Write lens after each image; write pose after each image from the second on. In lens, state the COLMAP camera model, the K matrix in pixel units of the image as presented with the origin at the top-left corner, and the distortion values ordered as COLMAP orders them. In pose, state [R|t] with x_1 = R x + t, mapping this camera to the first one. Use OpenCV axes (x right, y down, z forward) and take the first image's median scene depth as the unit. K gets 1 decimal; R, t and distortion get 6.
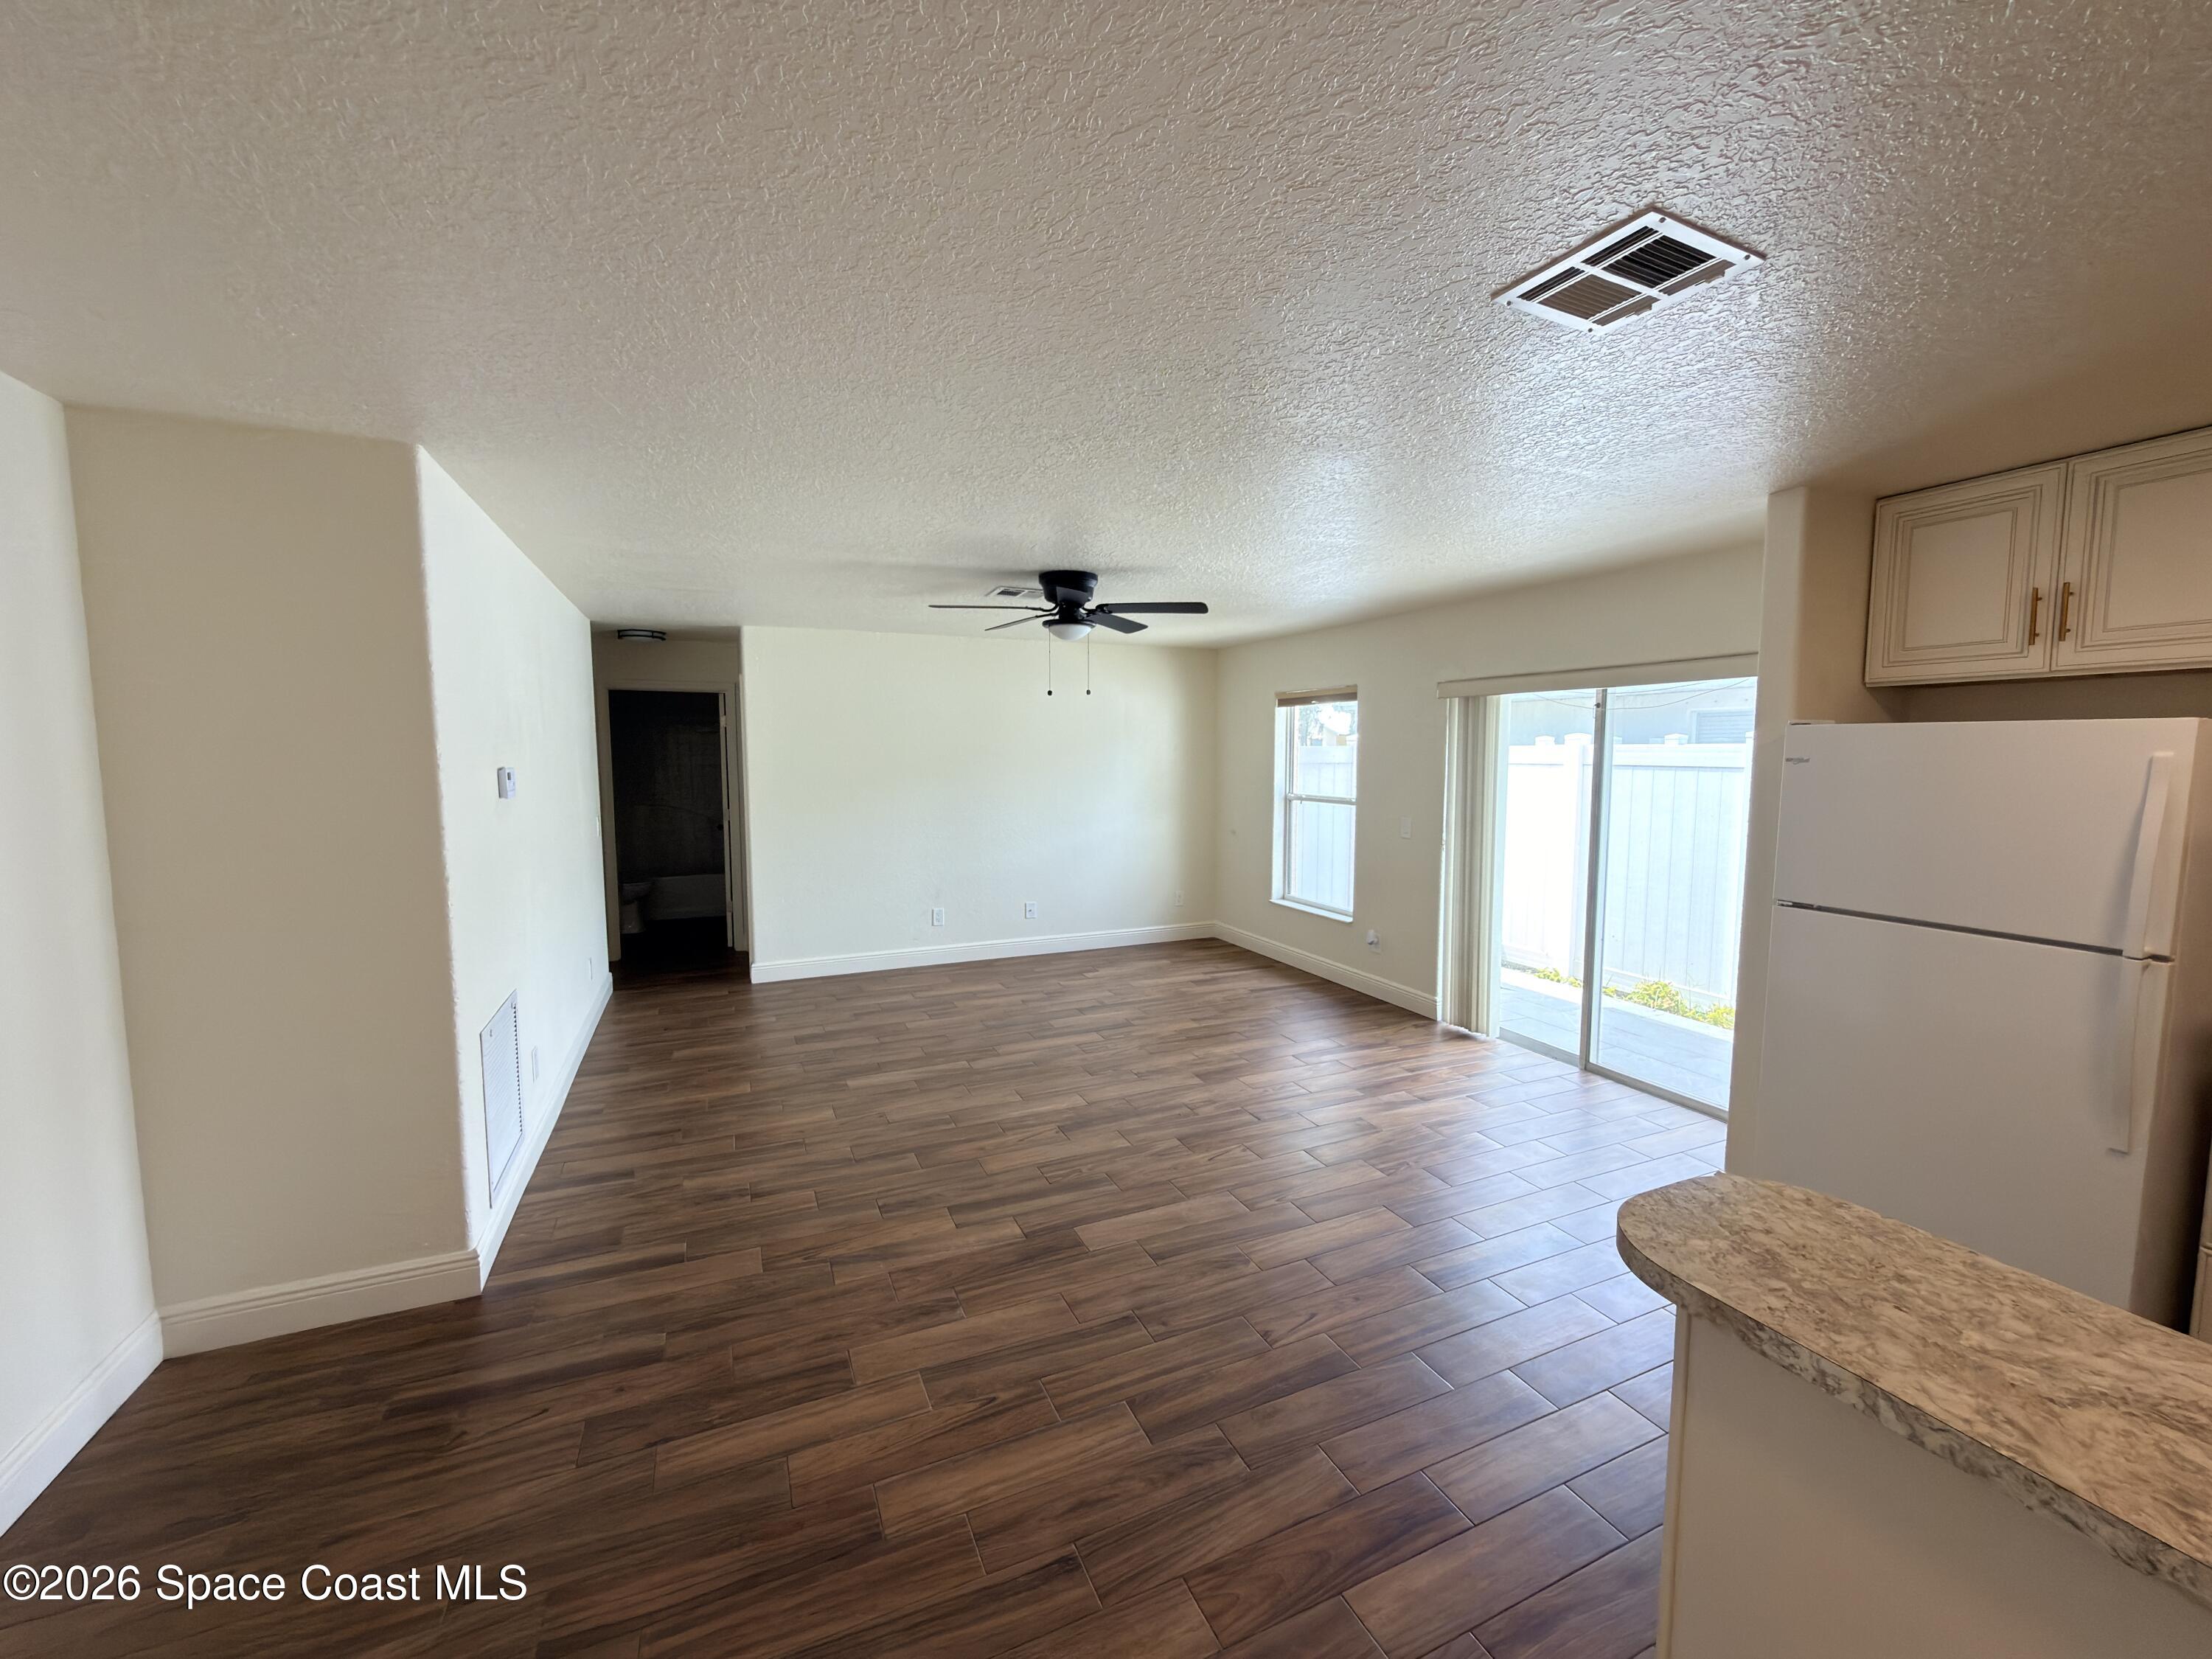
lens RADIAL K [[880.1, 0, 1109.5], [0, 880.1, 831.7], [0, 0, 1]] dist [0.001670, -0.000421]
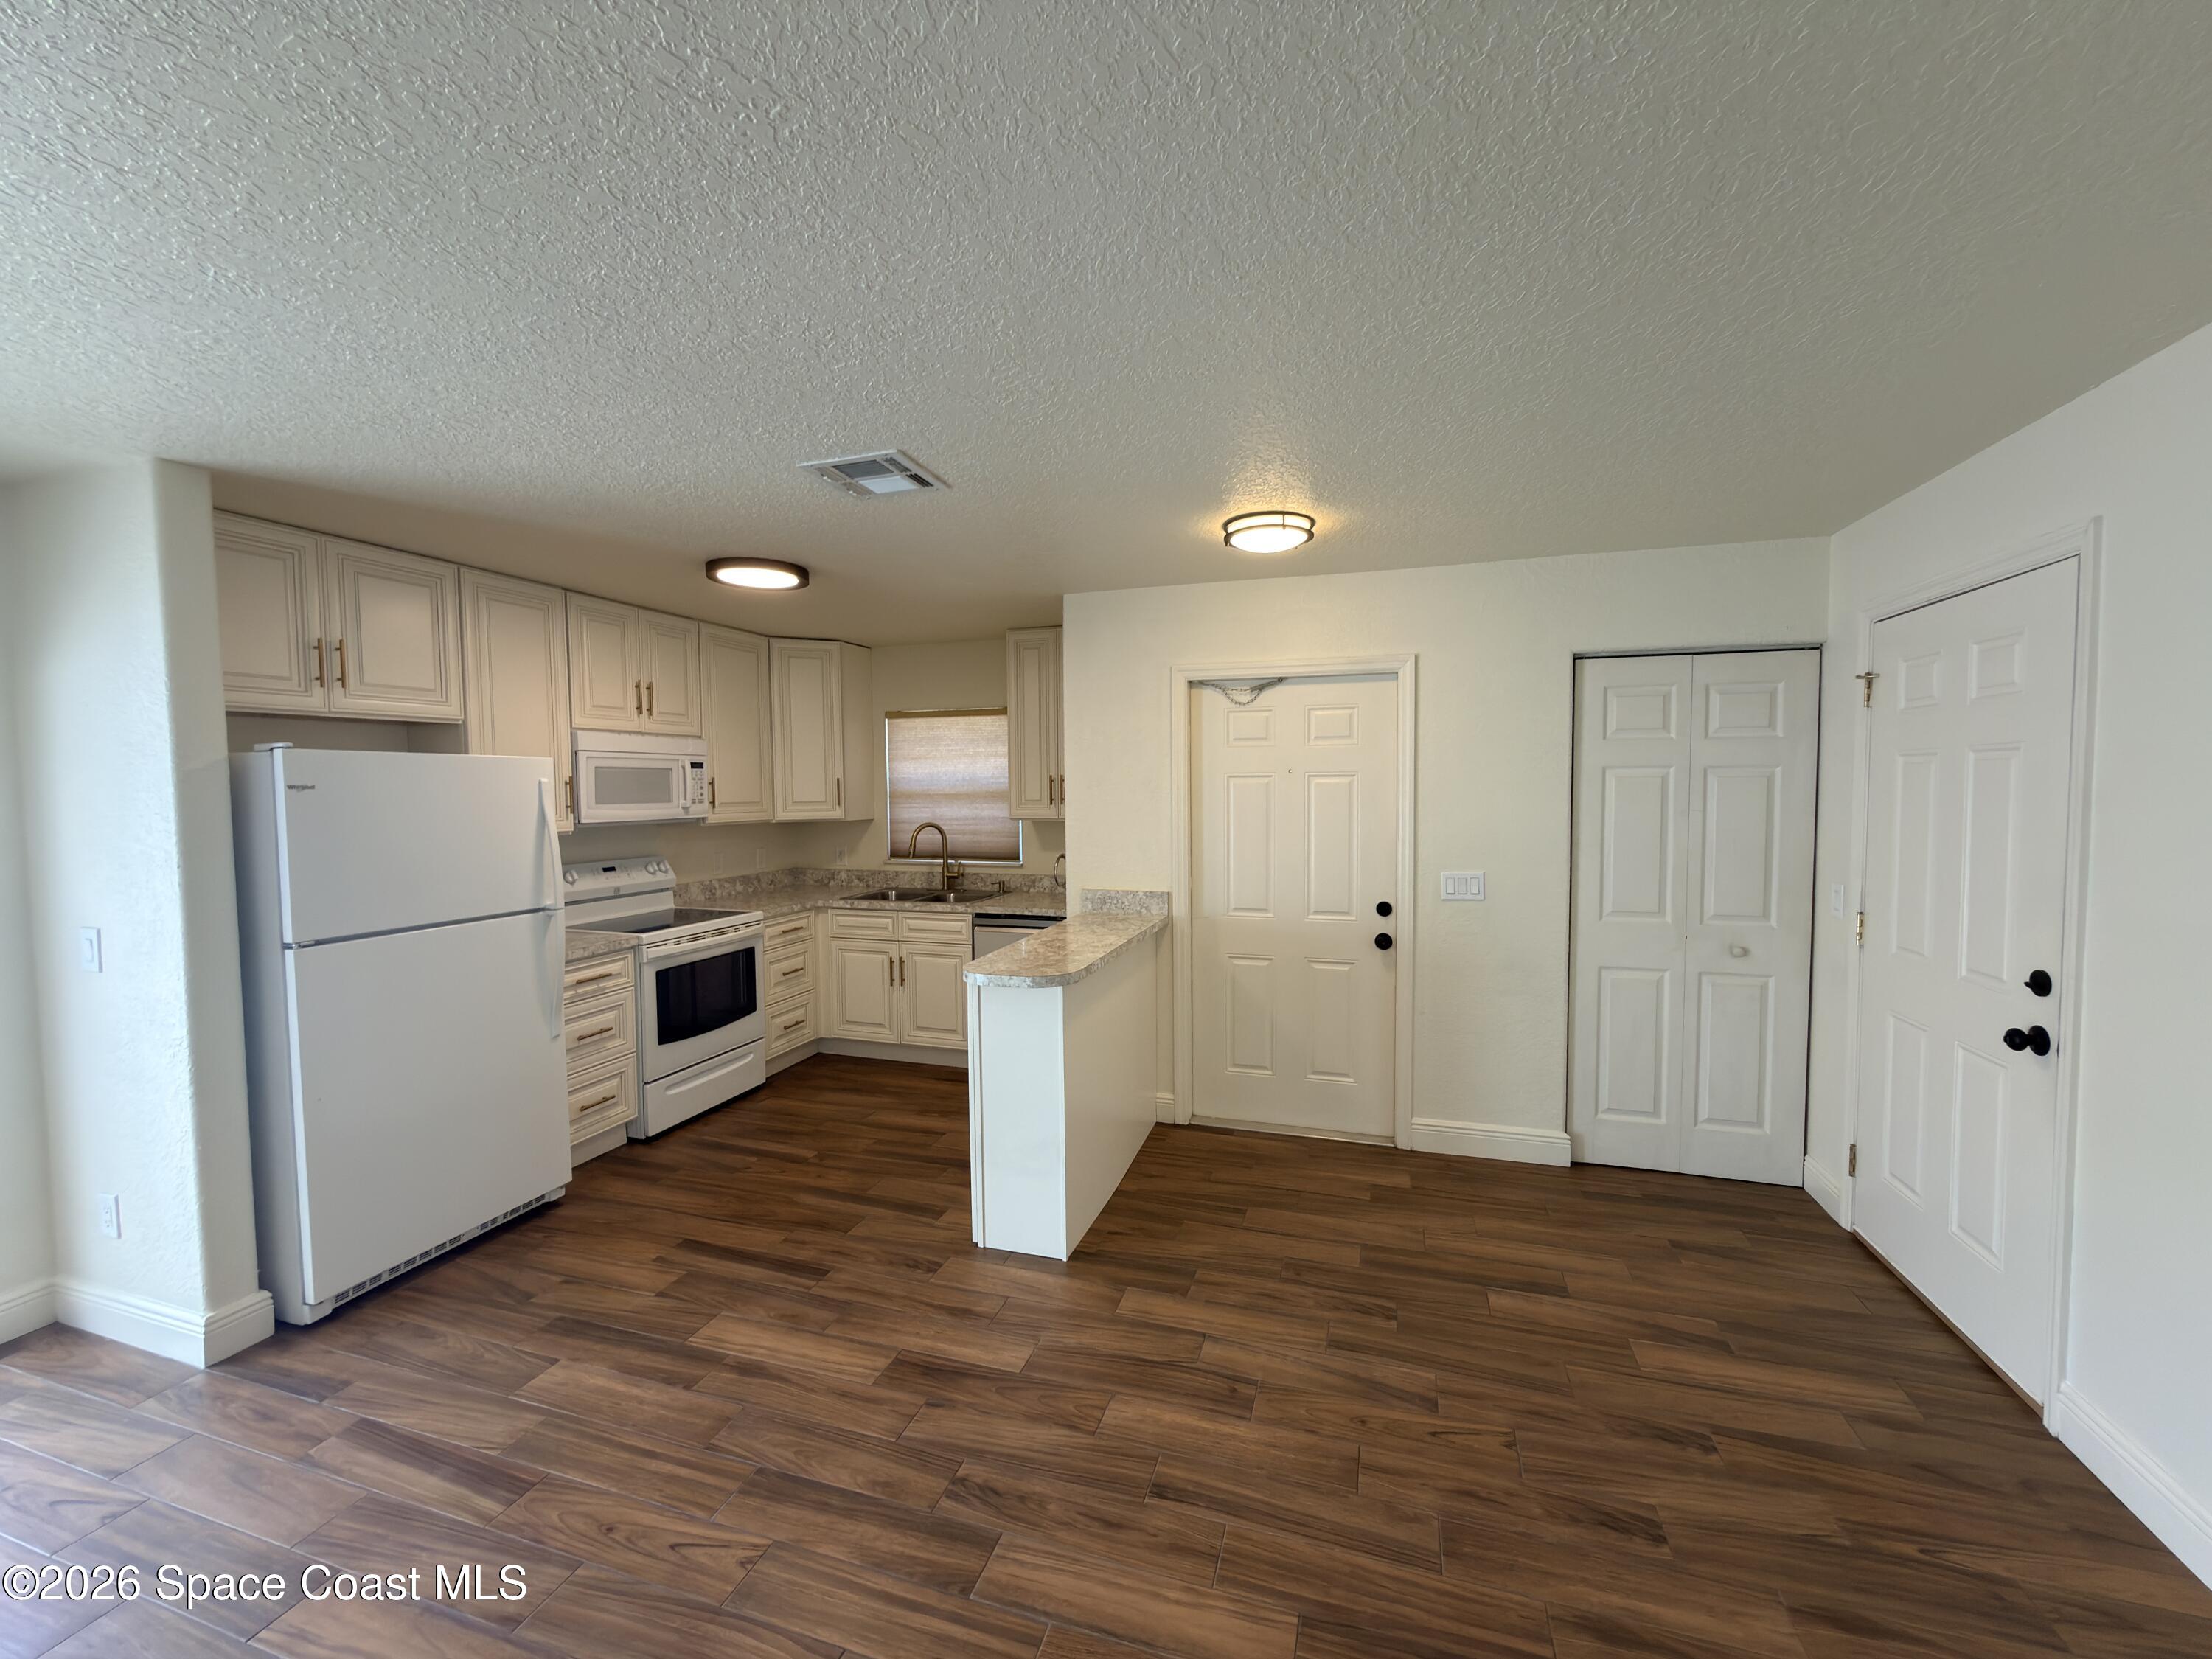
lens RADIAL K [[880.1, 0, 1112.6], [0, 880.1, 830.6], [0, 0, 1]] dist [0.001670, -0.000421]
pose [[-0.749431, -0.025379, 0.661596, -0.412399], [0.071968, 0.990222, 0.119507, -0.076104], [-0.658159, 0.137176, -0.740276, 1.006490]]
